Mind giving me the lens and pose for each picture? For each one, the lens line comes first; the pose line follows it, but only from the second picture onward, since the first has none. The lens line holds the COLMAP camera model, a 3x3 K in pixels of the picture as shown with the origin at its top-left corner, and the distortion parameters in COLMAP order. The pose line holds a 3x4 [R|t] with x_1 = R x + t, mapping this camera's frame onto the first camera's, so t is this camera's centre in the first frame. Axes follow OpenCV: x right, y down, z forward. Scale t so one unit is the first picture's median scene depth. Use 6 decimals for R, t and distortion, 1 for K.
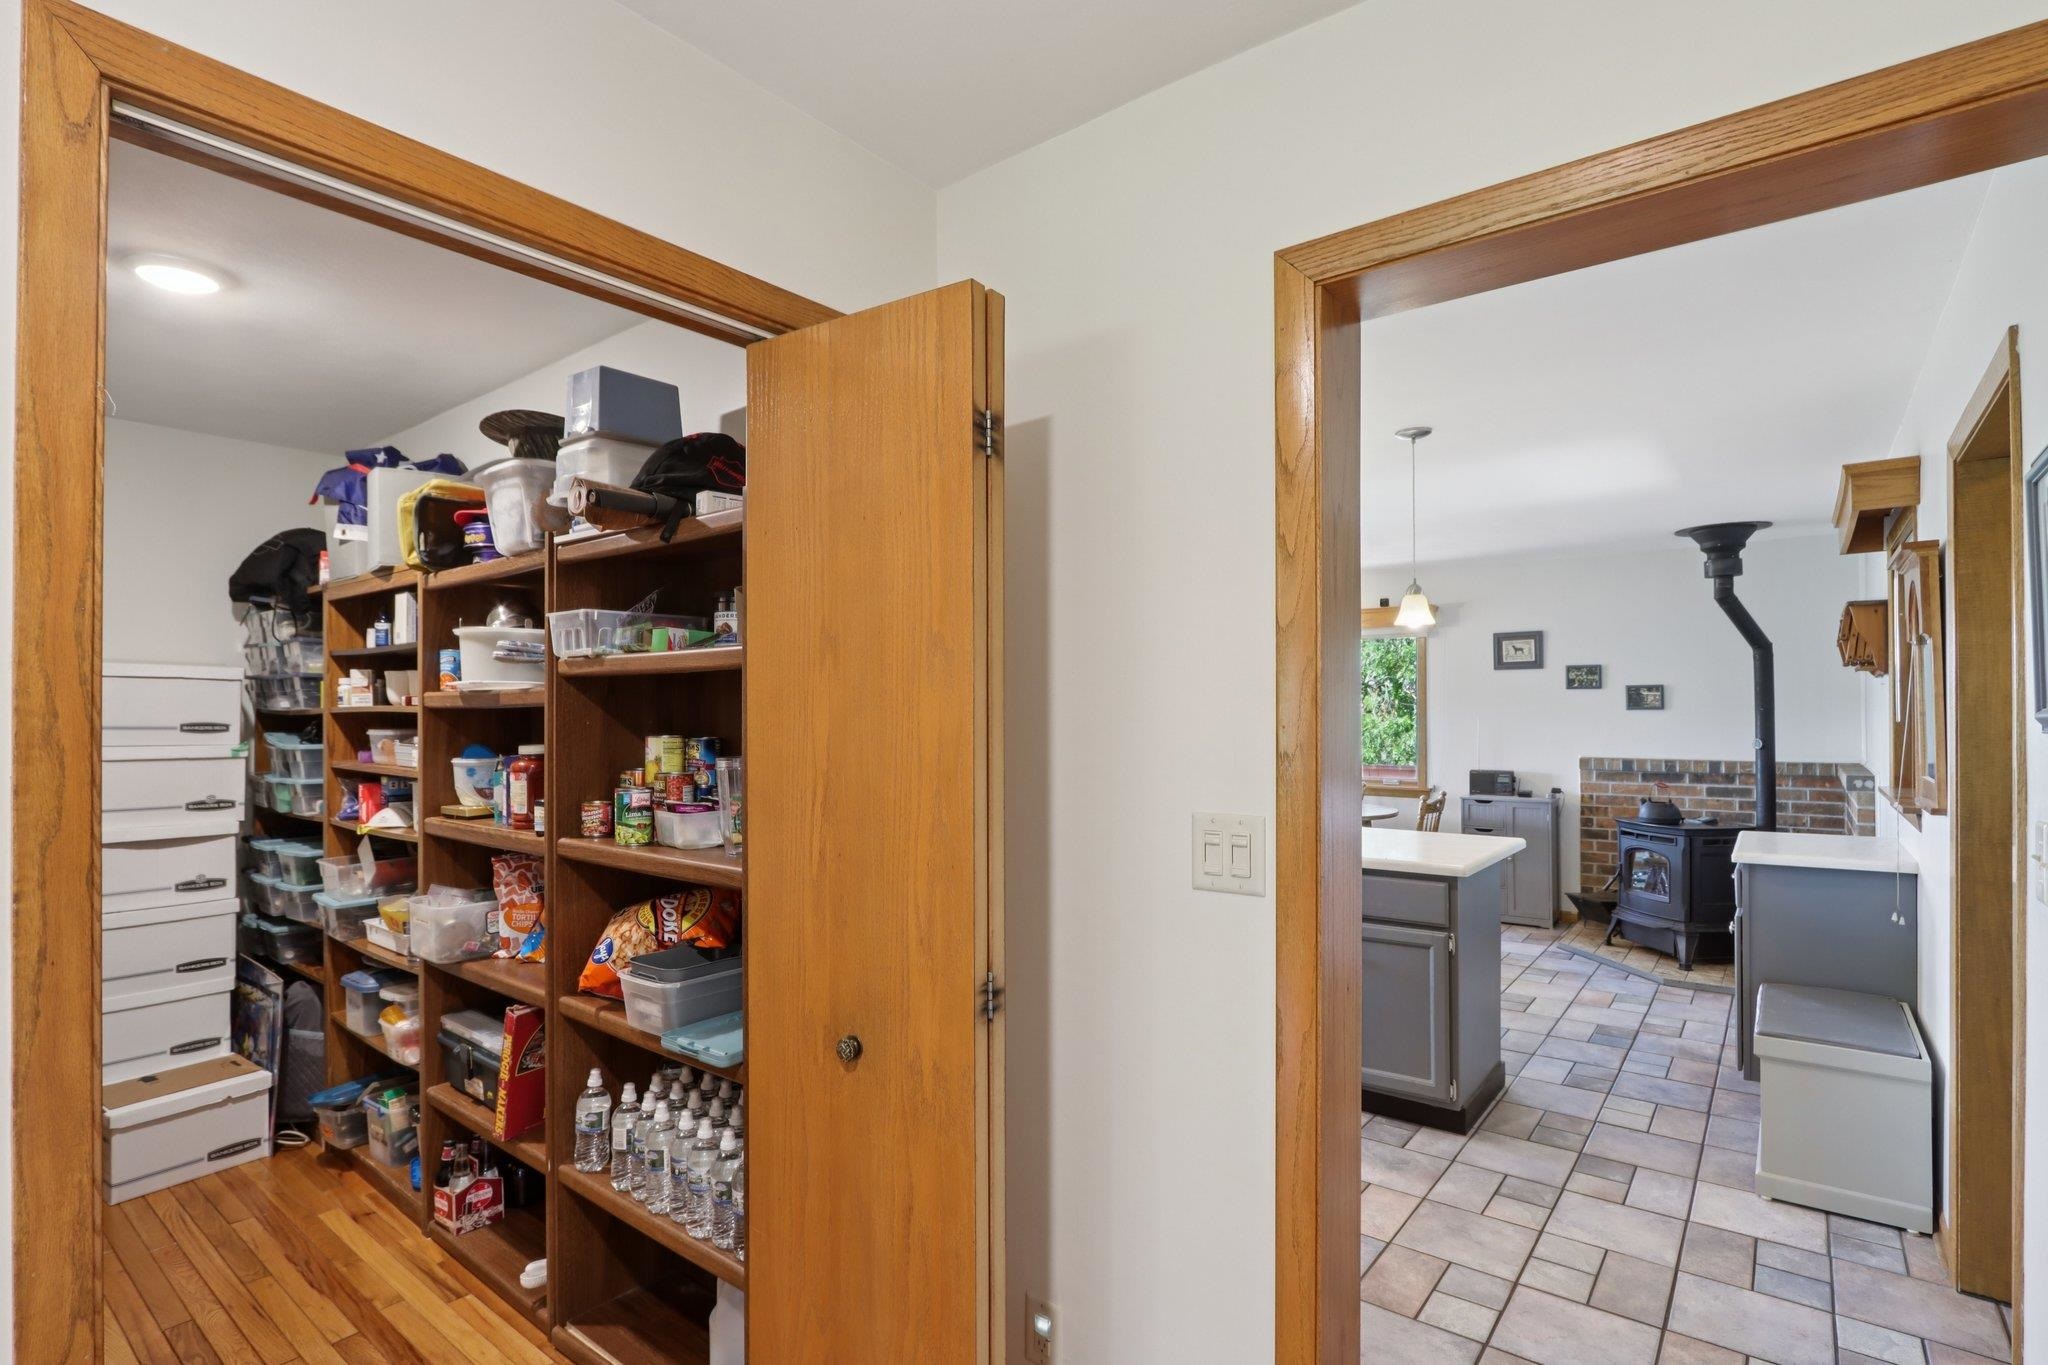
lens RADIAL K [[998.0, 0, 1008.3], [0, 998.0, 698.7], [0, 0, 1]] dist [-0.019045, 0.007135]
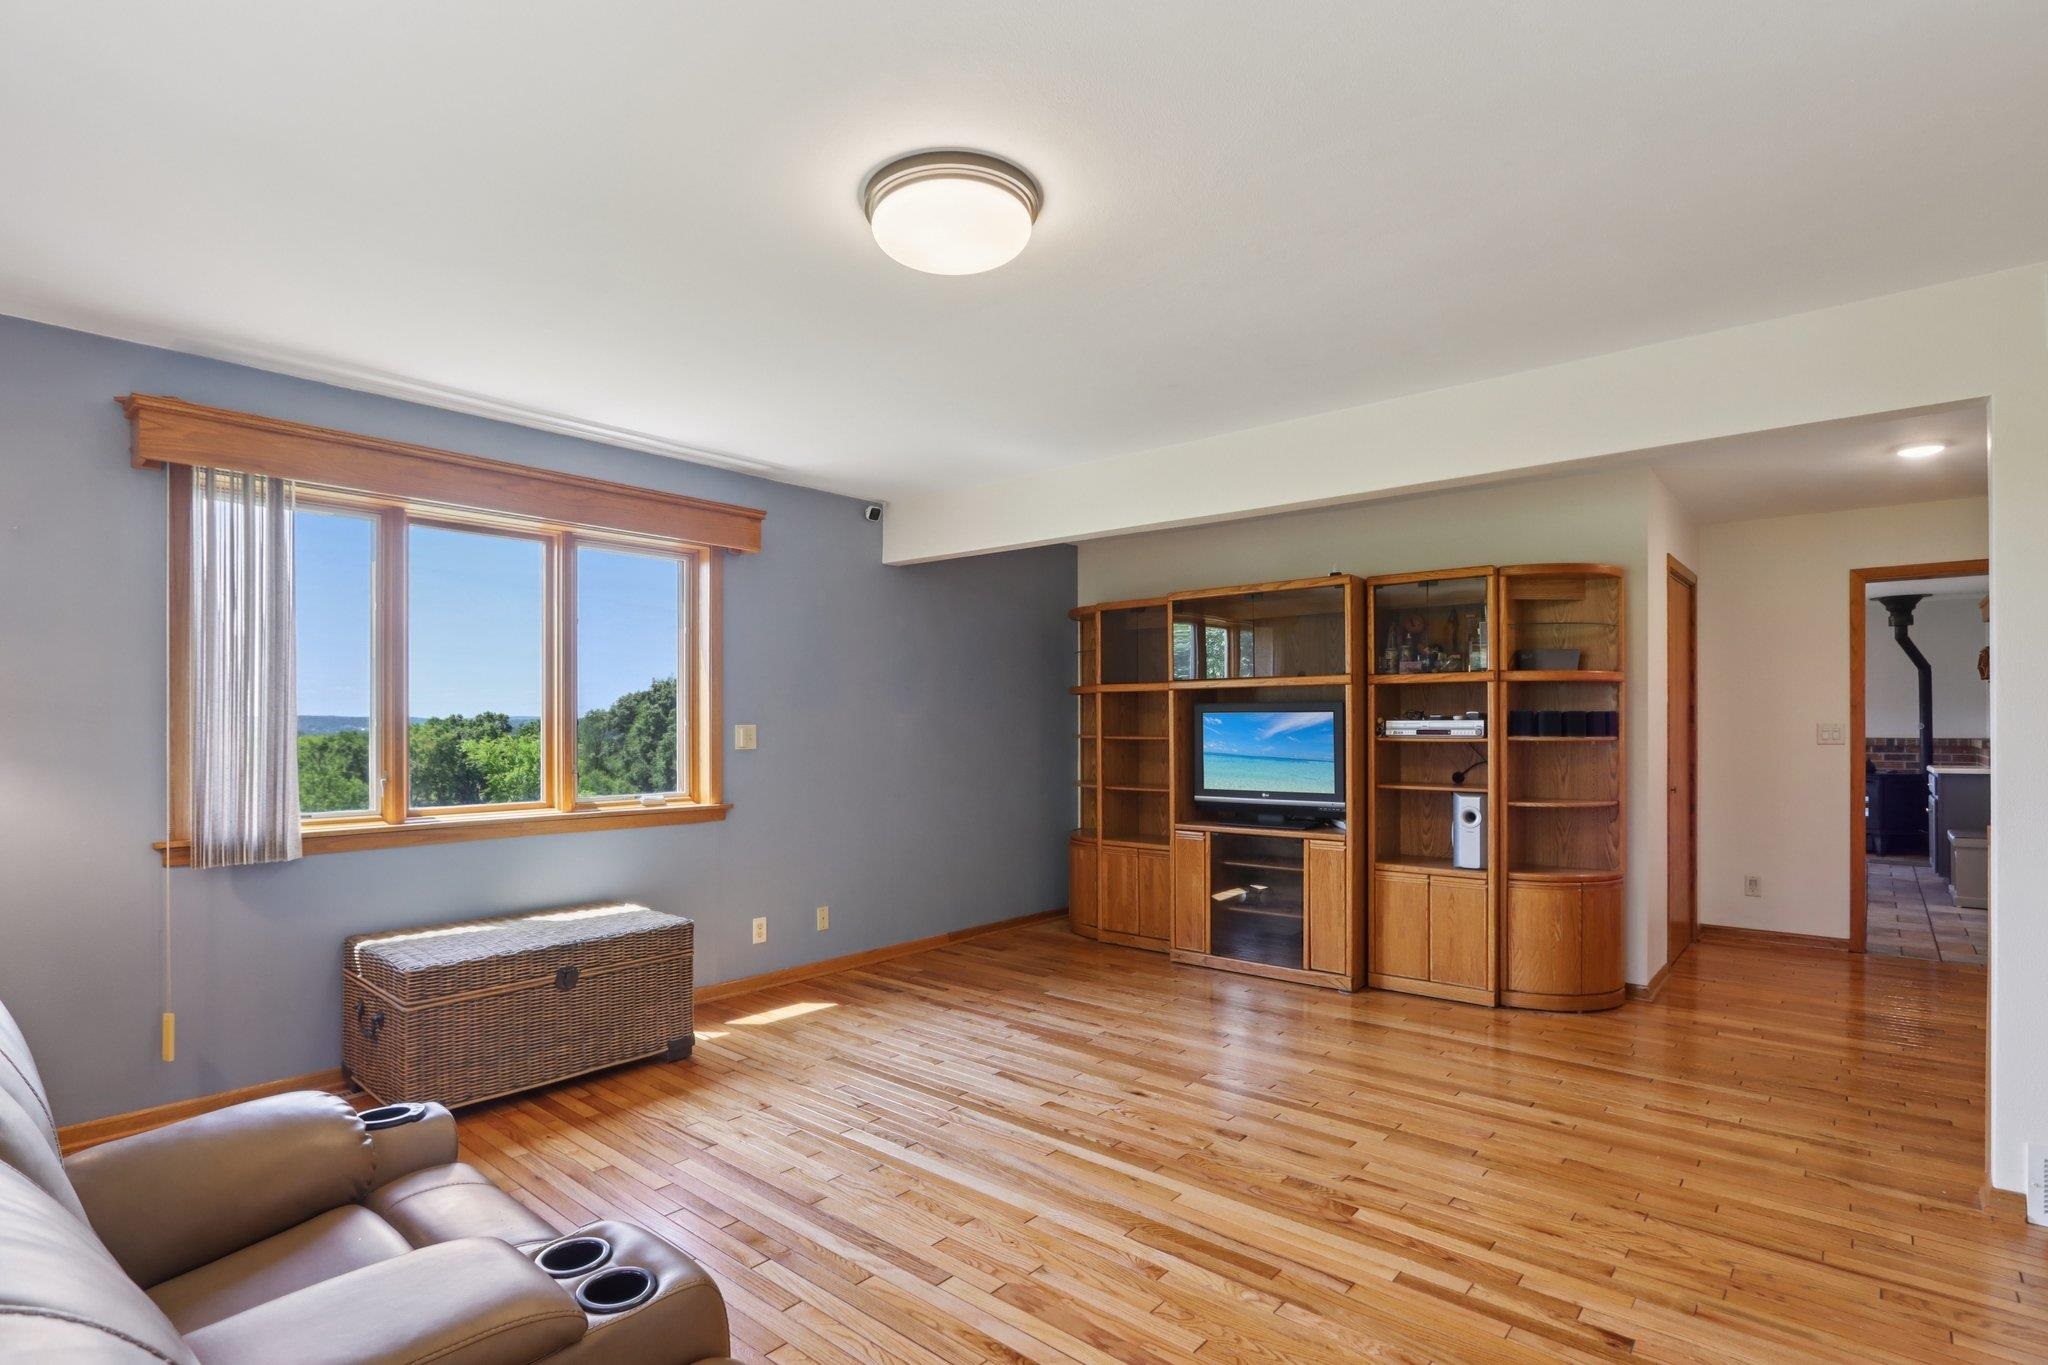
lens RADIAL K [[998.0, 0, 1004.3], [0, 998.0, 722.4], [0, 0, 1]] dist [-0.019045, 0.007135]
pose [[0.998733, -0.001315, -0.050299, -0.671990], [0.001726, 0.999965, 0.008128, 0.021943], [0.050286, -0.008204, 0.998701, -0.705560]]
